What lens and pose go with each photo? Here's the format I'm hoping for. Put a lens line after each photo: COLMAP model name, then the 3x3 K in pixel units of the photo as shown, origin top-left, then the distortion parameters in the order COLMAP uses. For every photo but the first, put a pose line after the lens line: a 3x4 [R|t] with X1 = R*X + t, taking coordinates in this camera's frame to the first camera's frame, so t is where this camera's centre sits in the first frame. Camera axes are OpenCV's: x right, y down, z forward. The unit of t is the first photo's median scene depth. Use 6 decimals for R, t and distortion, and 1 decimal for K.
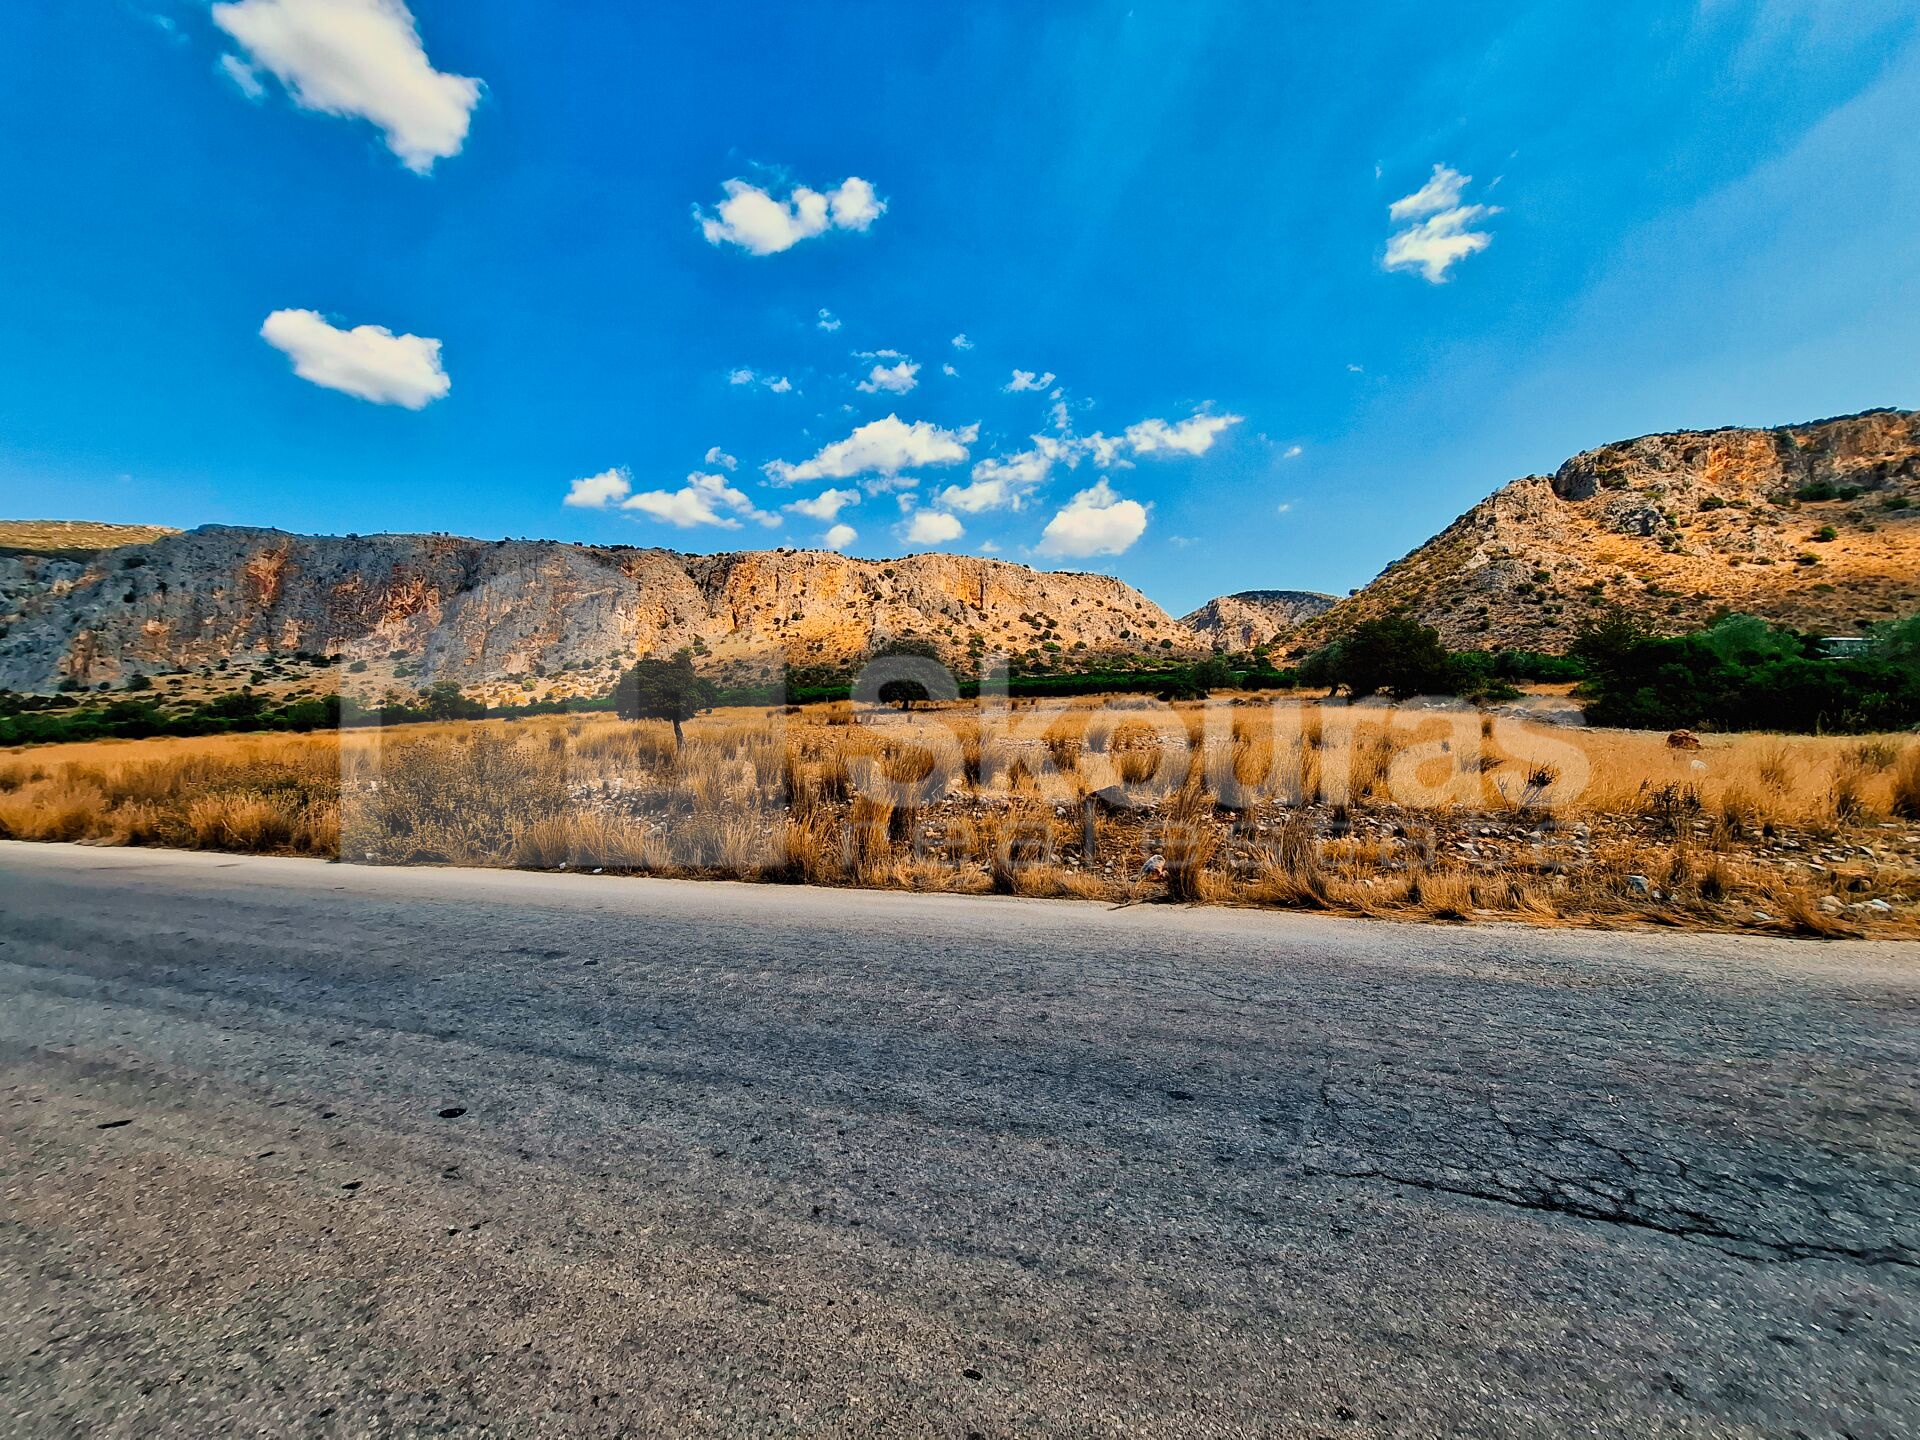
lens RADIAL K [[756.3, 0, 966.2], [0, 756.3, 716.4], [0, 0, 1]] dist [-0.012618, 0.003618]
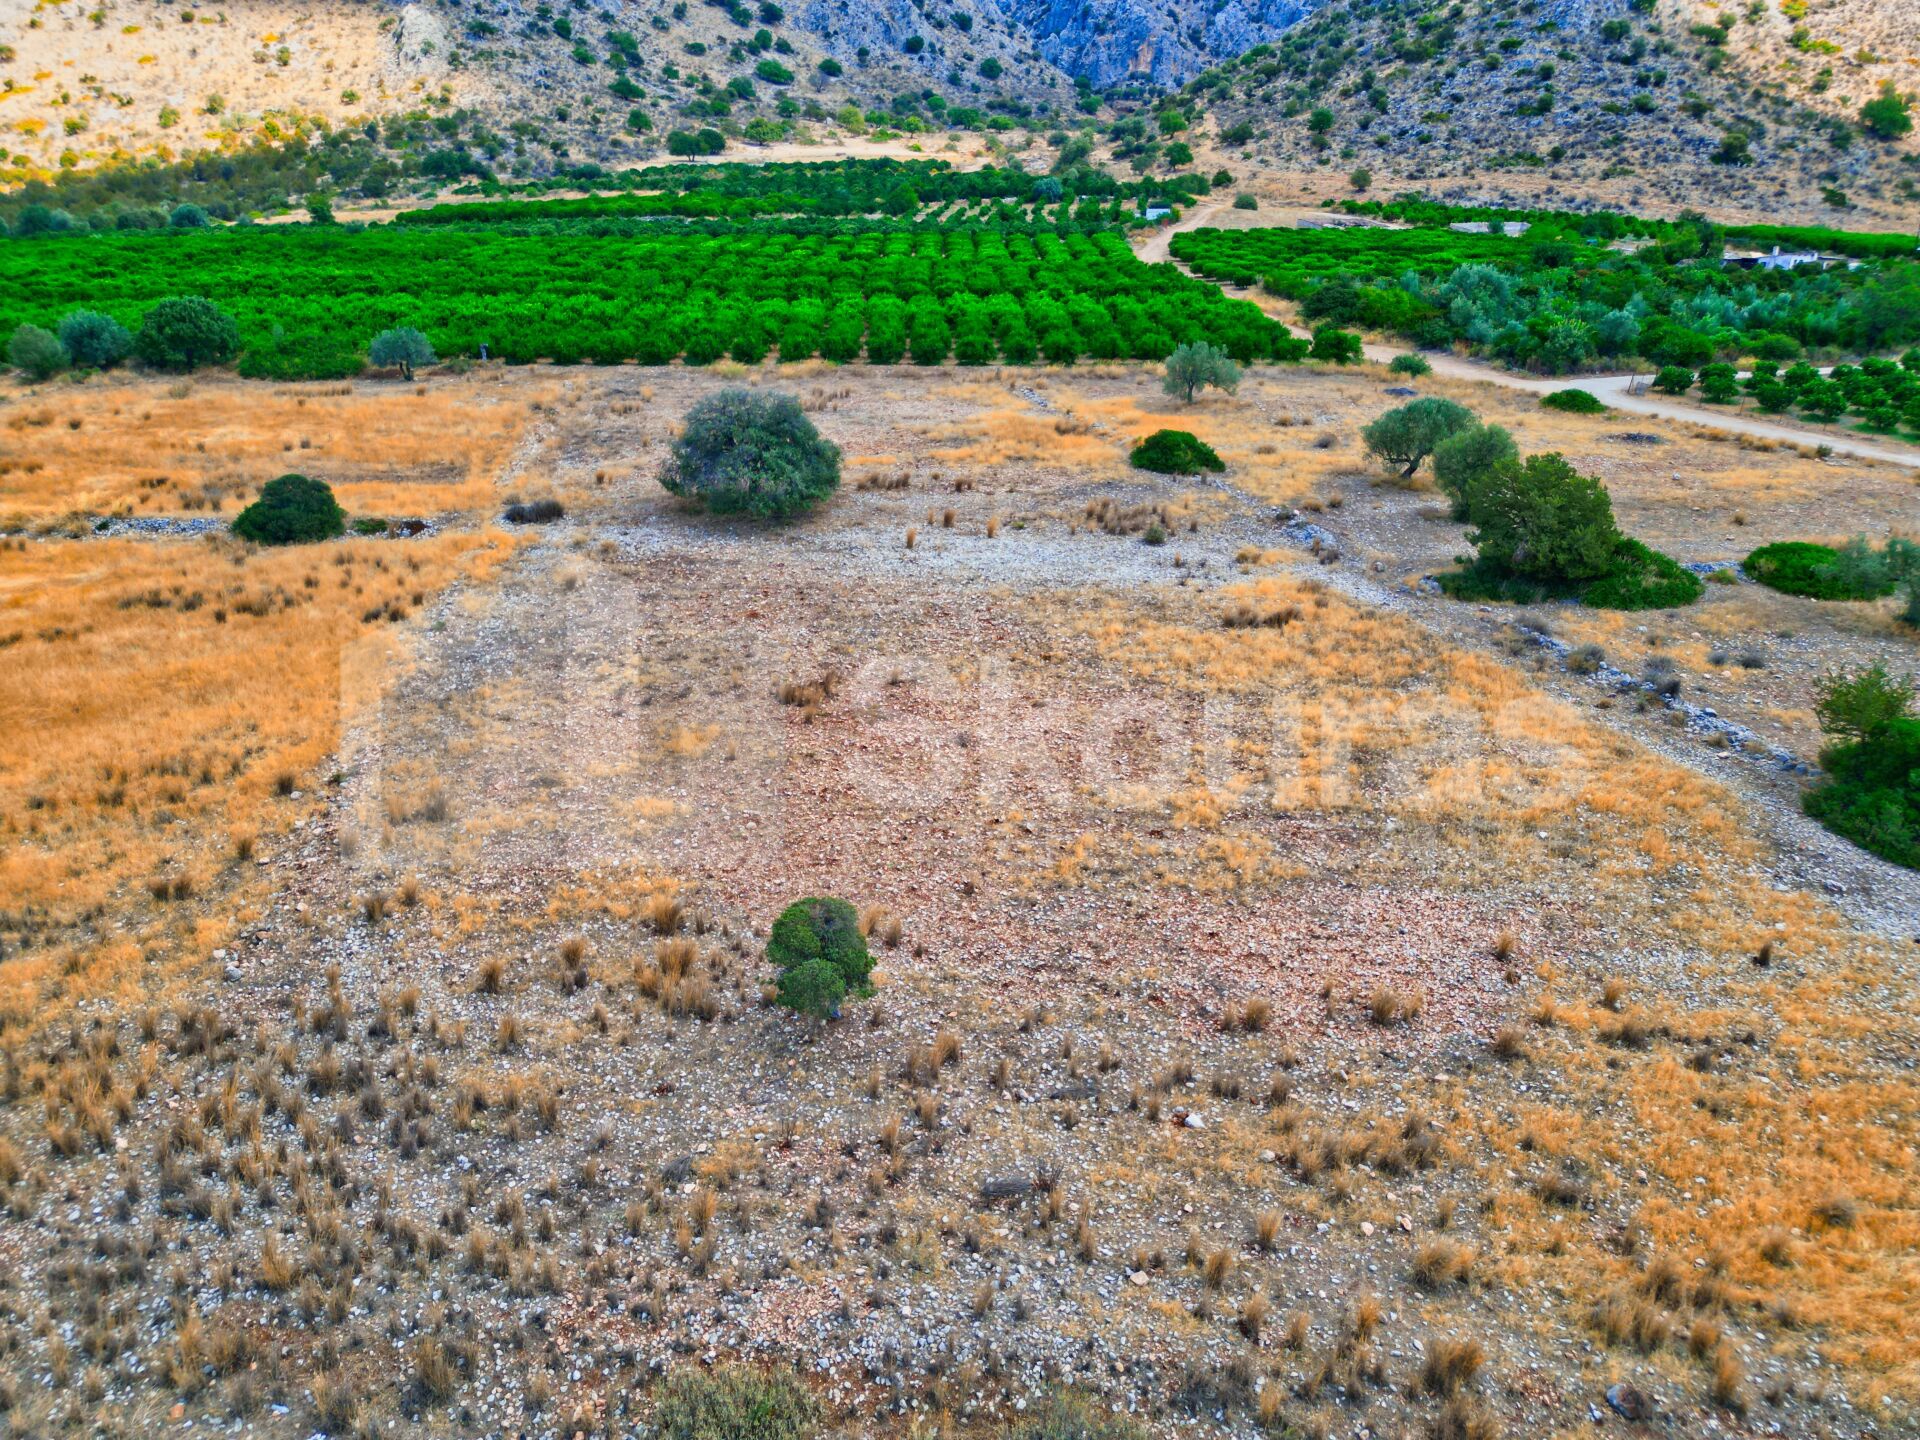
lens RADIAL K [[1346.1, 0, 960.1], [0, 1346.1, 719.7], [0, 0, 1]] dist [0.069622, -0.062619]
pose [[0.966831, -0.069214, 0.245860, -0.026690], [-0.027107, 0.929342, 0.368223, -0.034054], [-0.253974, -0.362674, 0.896641, -0.006290]]
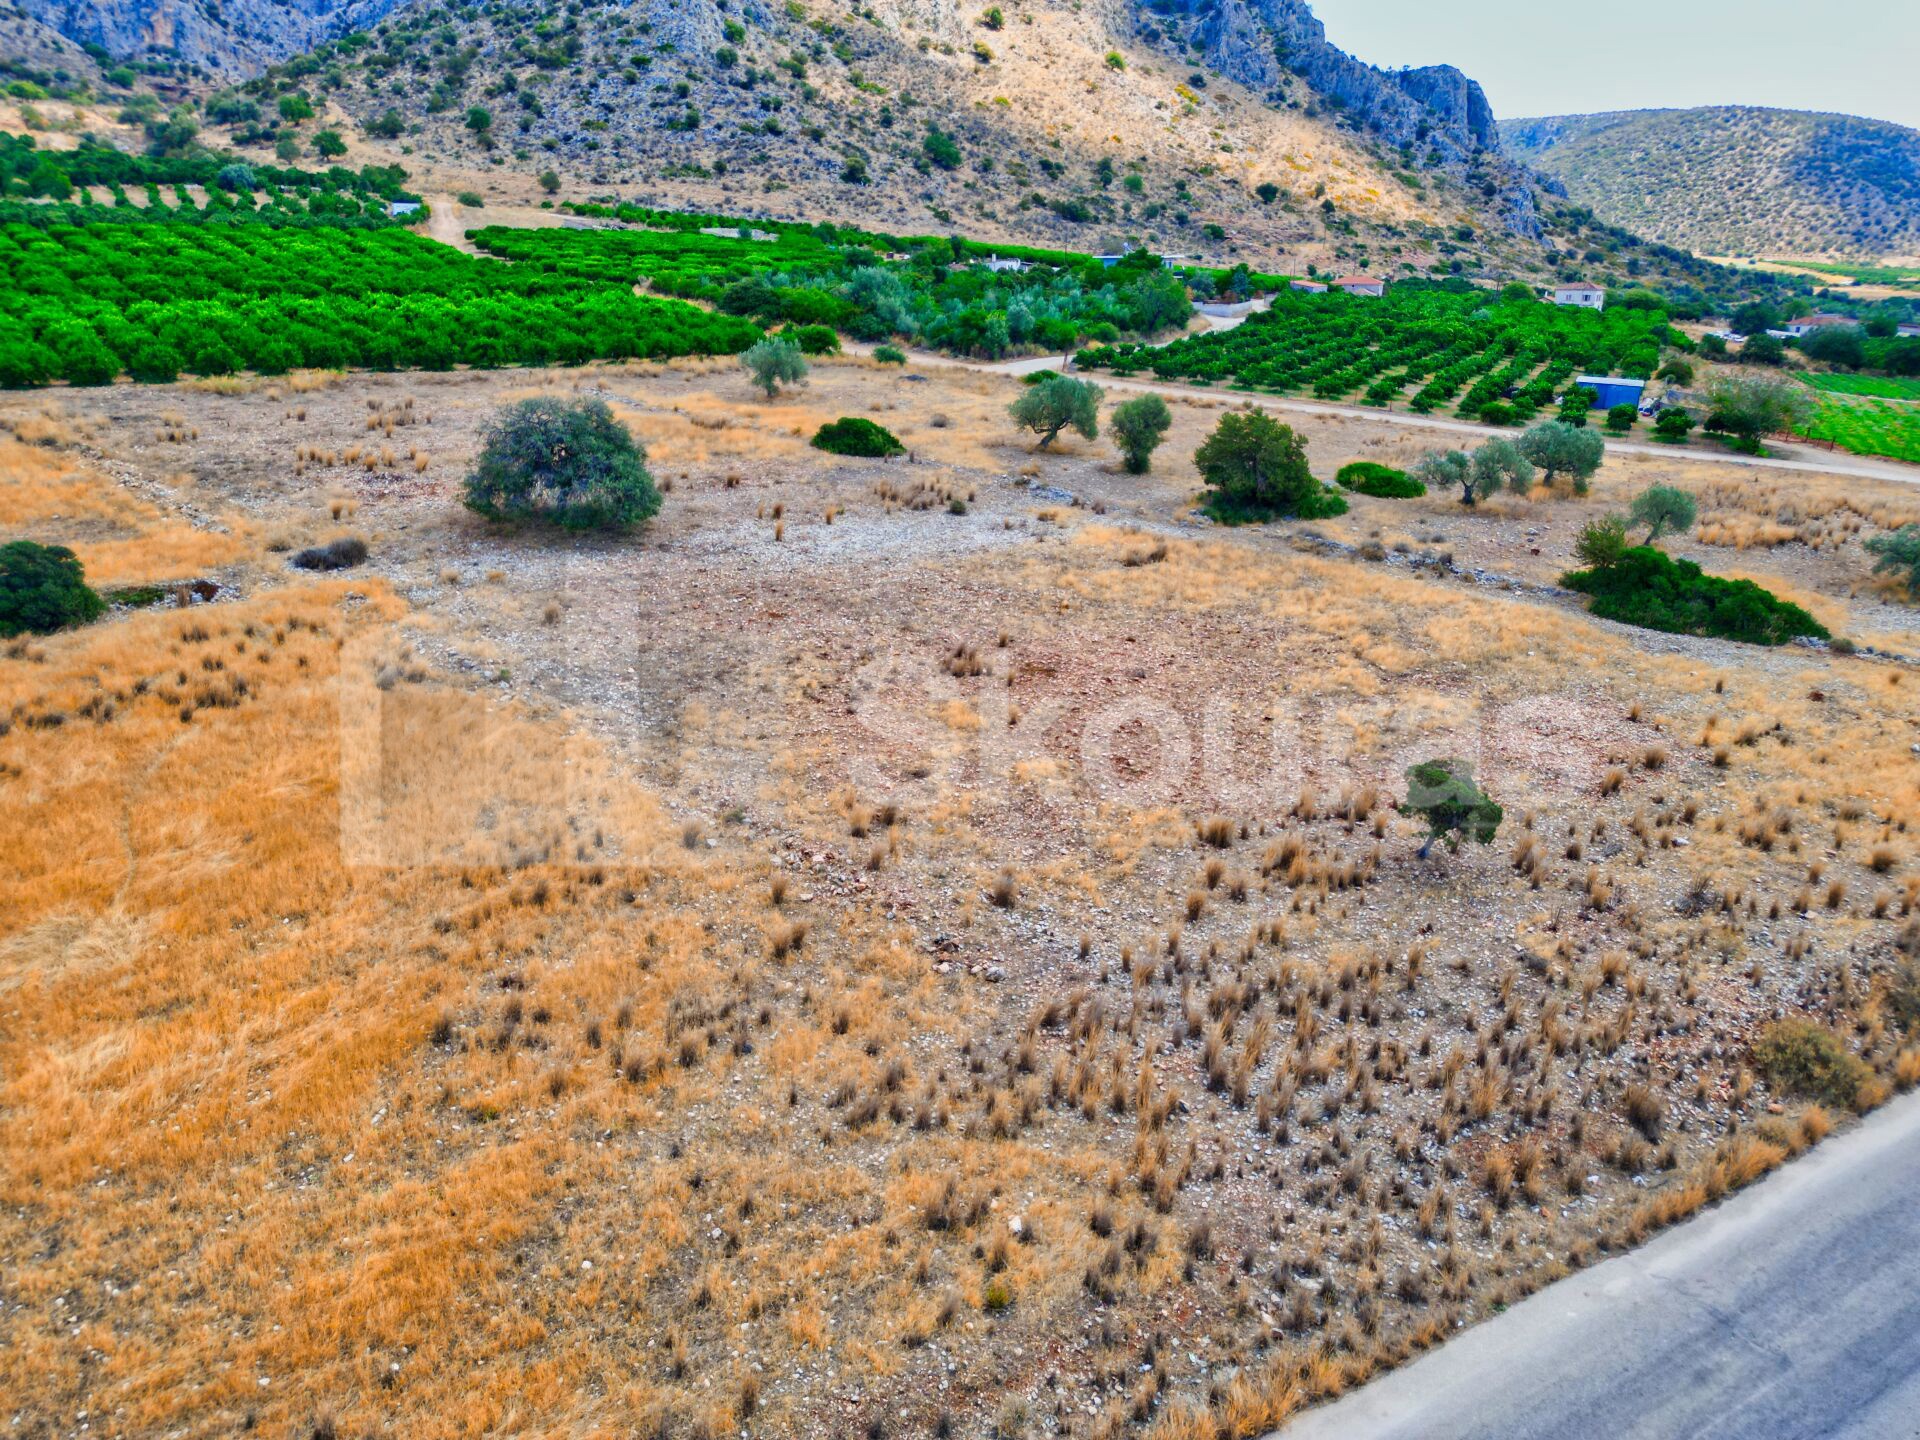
lens RADIAL K [[1346.1, 0, 962.6], [0, 1346.1, 715.8], [0, 0, 1]] dist [0.069622, -0.062619]
pose [[0.617710, -0.234981, 0.750479, -0.091589], [-0.053847, 0.939437, 0.338465, -0.030722], [-0.784560, -0.249484, 0.567647, 0.026052]]
